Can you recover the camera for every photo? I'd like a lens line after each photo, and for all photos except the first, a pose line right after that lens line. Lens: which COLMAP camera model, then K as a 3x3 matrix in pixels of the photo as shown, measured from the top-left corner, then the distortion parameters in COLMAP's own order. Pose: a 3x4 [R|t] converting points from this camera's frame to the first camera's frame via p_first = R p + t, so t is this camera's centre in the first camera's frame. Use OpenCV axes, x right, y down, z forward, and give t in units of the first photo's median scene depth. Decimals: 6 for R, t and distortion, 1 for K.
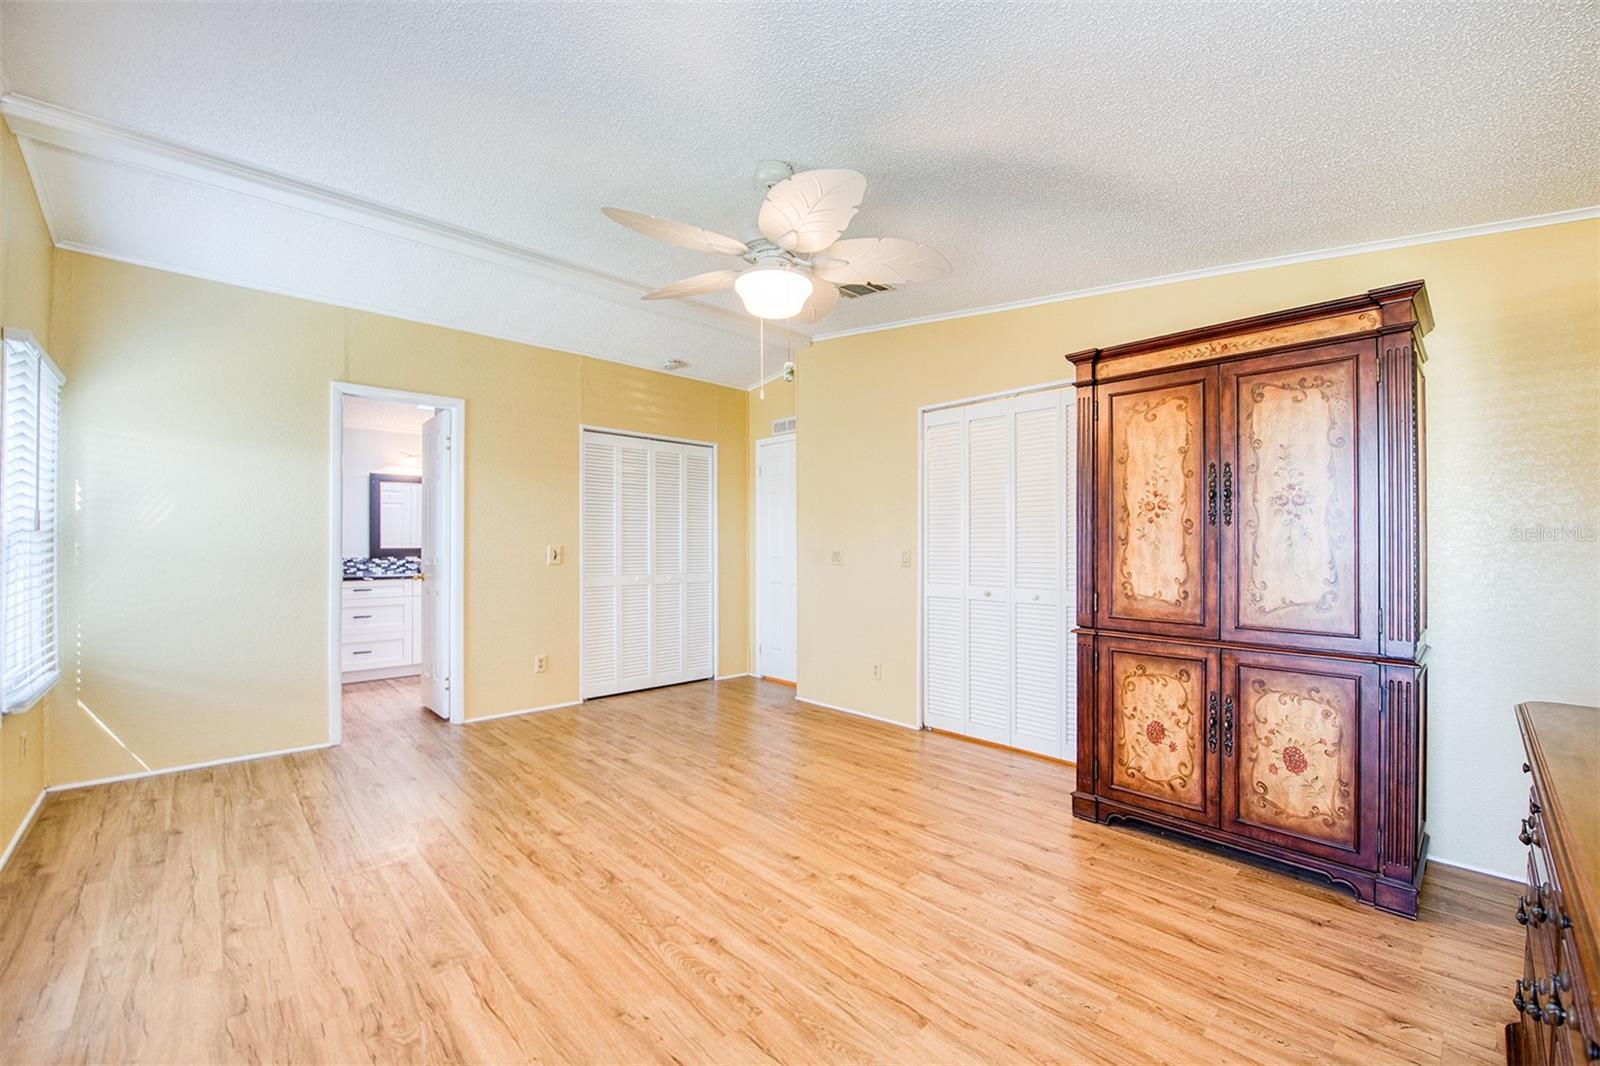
lens RADIAL K [[643.8, 0, 800.0], [0, 643.8, 533.0], [0, 0, 1]] dist [-0.013861, -0.000327]
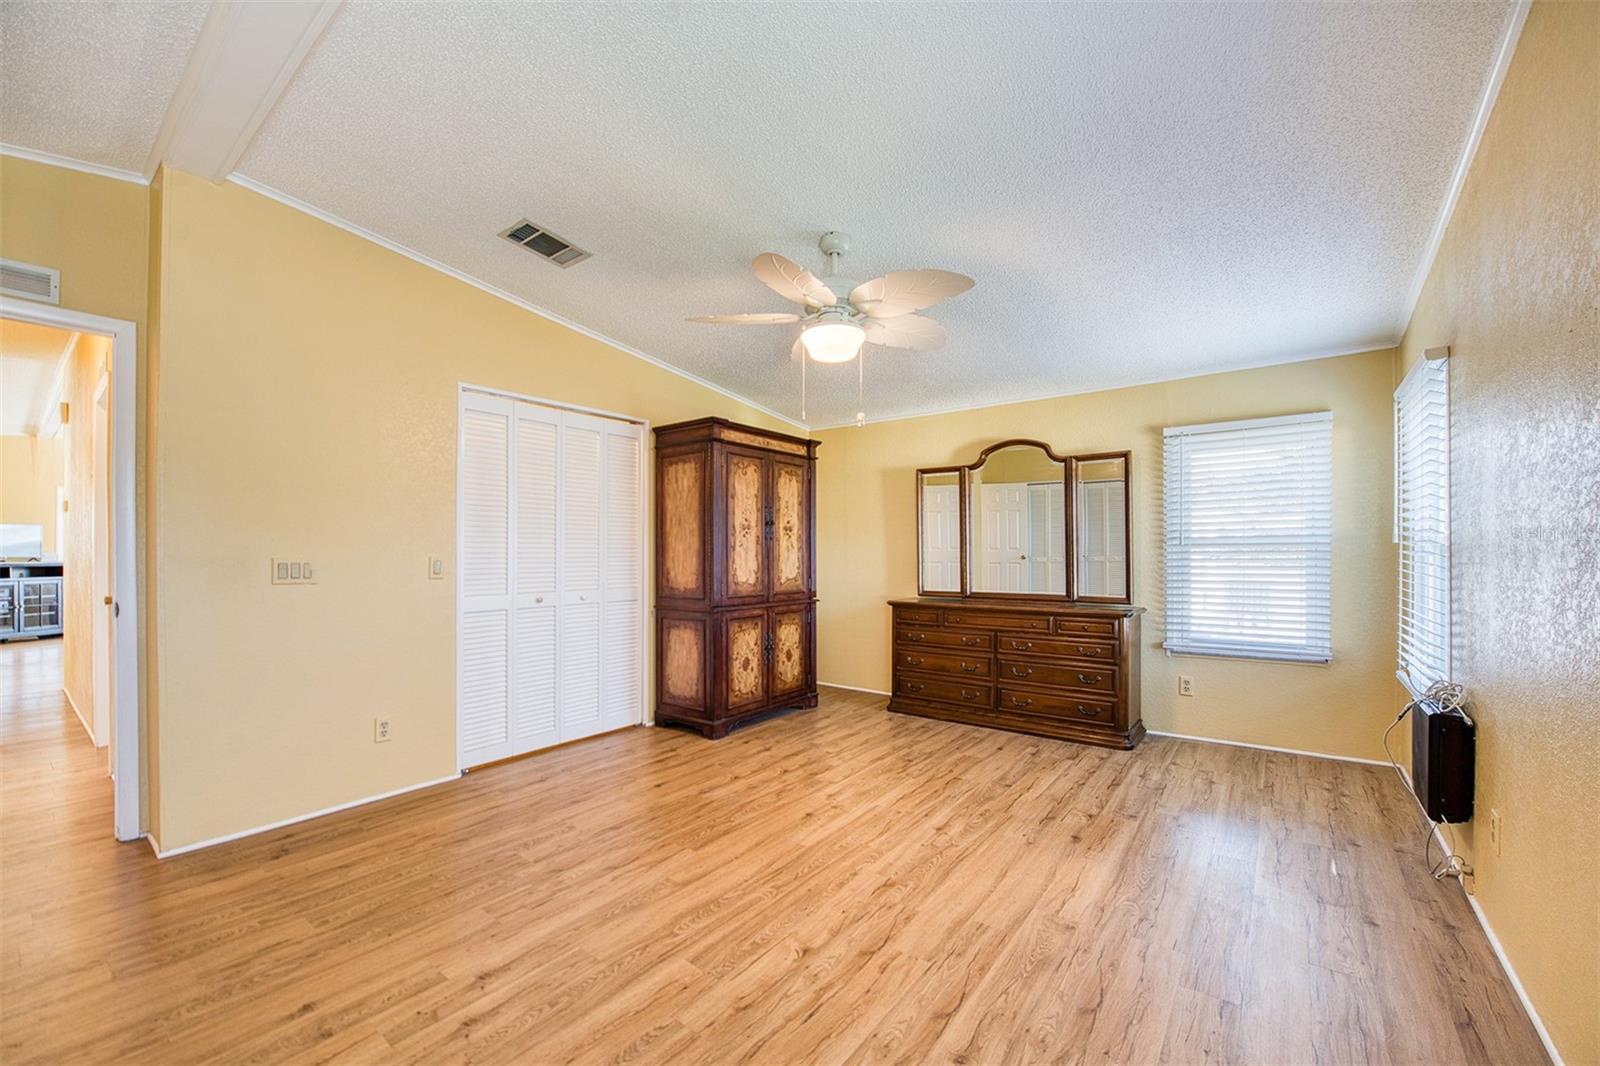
lens RADIAL K [[634.7, 0, 796.8], [0, 634.7, 542.3], [0, 0, 1]] dist [-0.012385, -0.000101]
pose [[-0.158096, 0.011404, 0.987358, -1.115383], [-0.017741, 0.999739, -0.014388, 0.018978], [-0.987264, -0.019791, -0.157852, 1.163771]]
